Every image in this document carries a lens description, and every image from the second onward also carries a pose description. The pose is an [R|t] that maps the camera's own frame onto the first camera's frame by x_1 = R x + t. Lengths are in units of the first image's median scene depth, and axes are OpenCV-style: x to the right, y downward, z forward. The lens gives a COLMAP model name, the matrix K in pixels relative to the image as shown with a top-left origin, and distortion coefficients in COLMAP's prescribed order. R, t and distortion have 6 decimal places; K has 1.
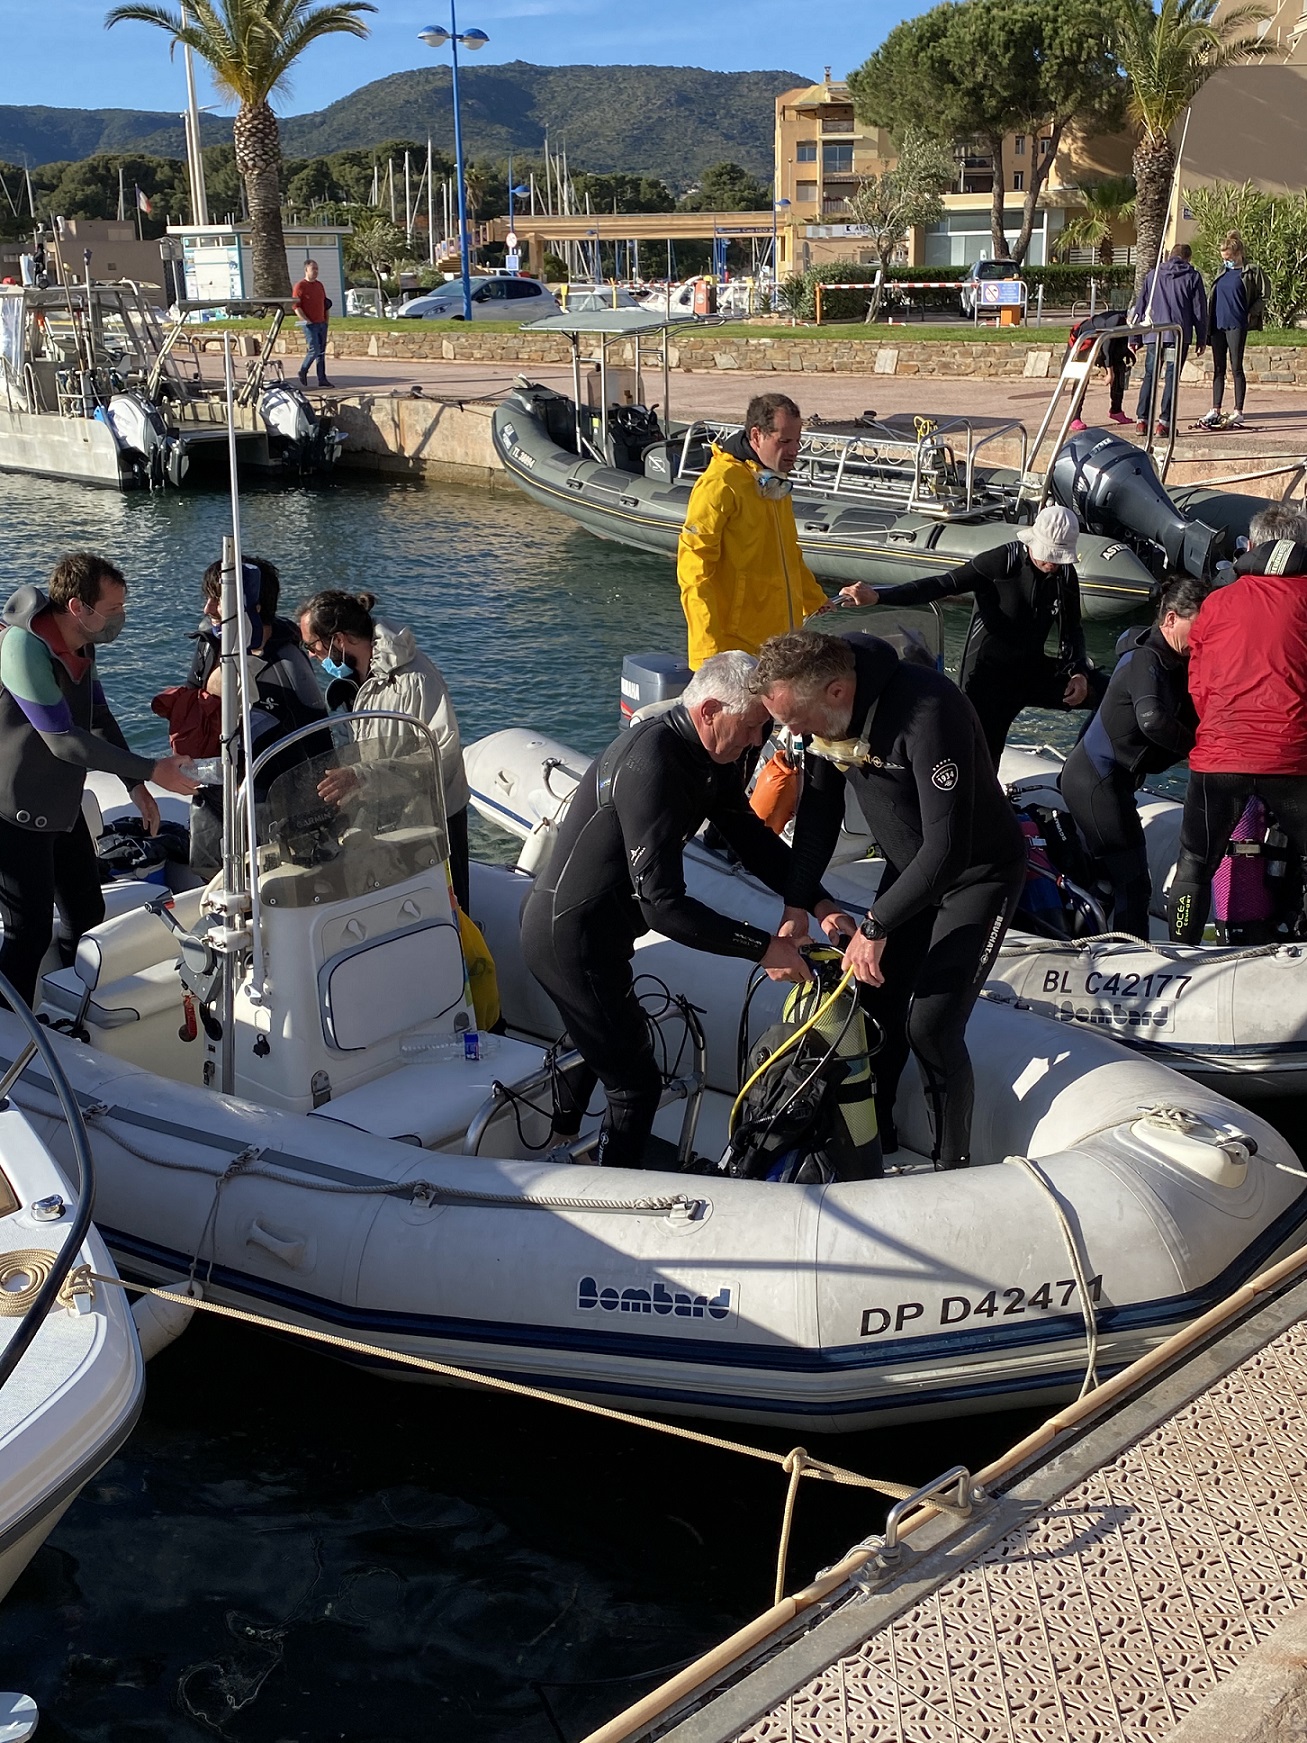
lens RADIAL K [[2206.2, 0, 653.5], [0, 2206.2, 871.5], [0, 0, 1]] dist [-0.040663, 0.016024]
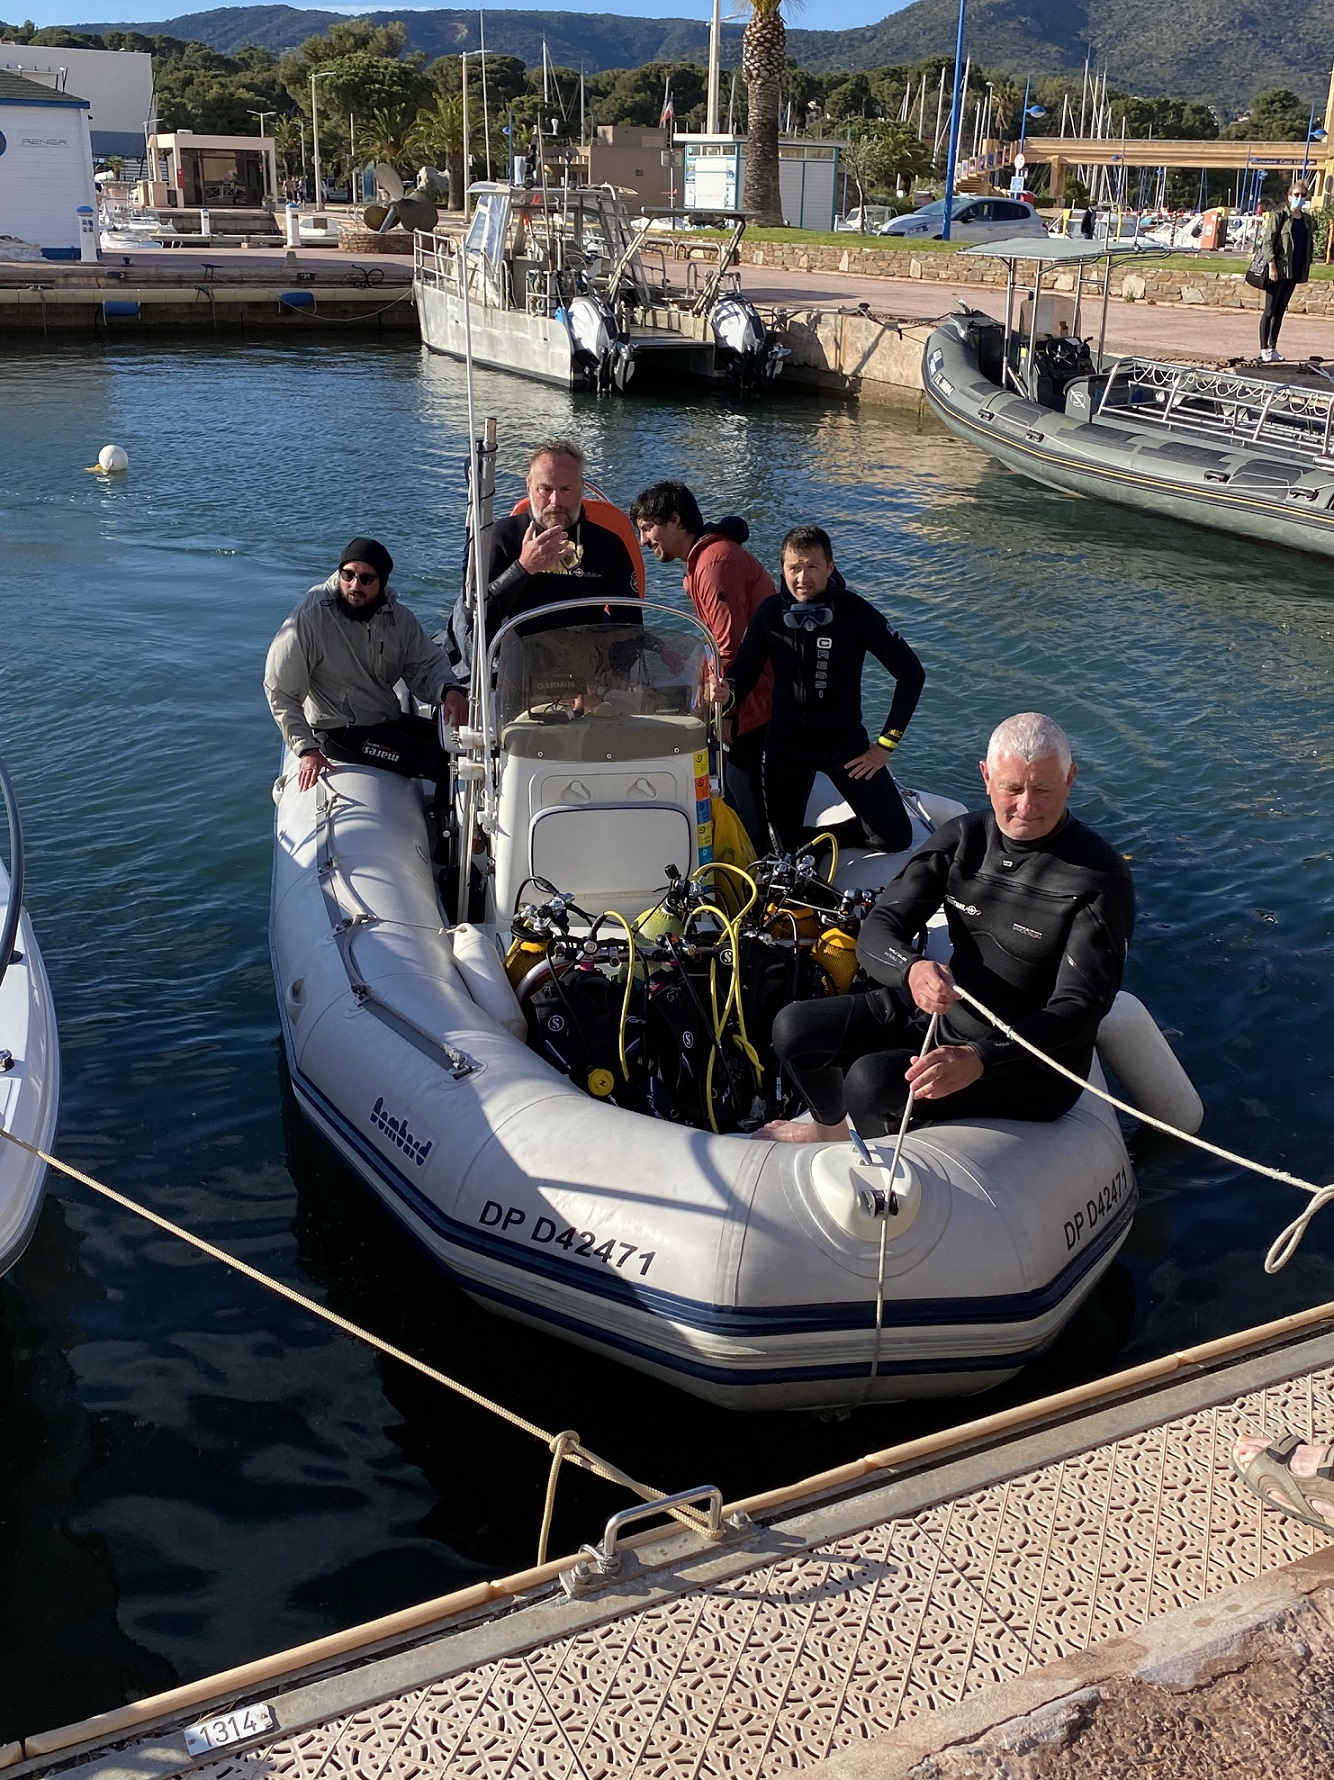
lens RADIAL K [[2126.2, 0, 667.0], [0, 2126.2, 890.0], [0, 0, 1]] dist [0.015230, -0.094173]
pose [[0.950780, 0.131571, -0.280545, 0.109415], [-0.118181, 0.990914, 0.064200, -0.010046], [0.286443, -0.027885, 0.957691, 0.047743]]
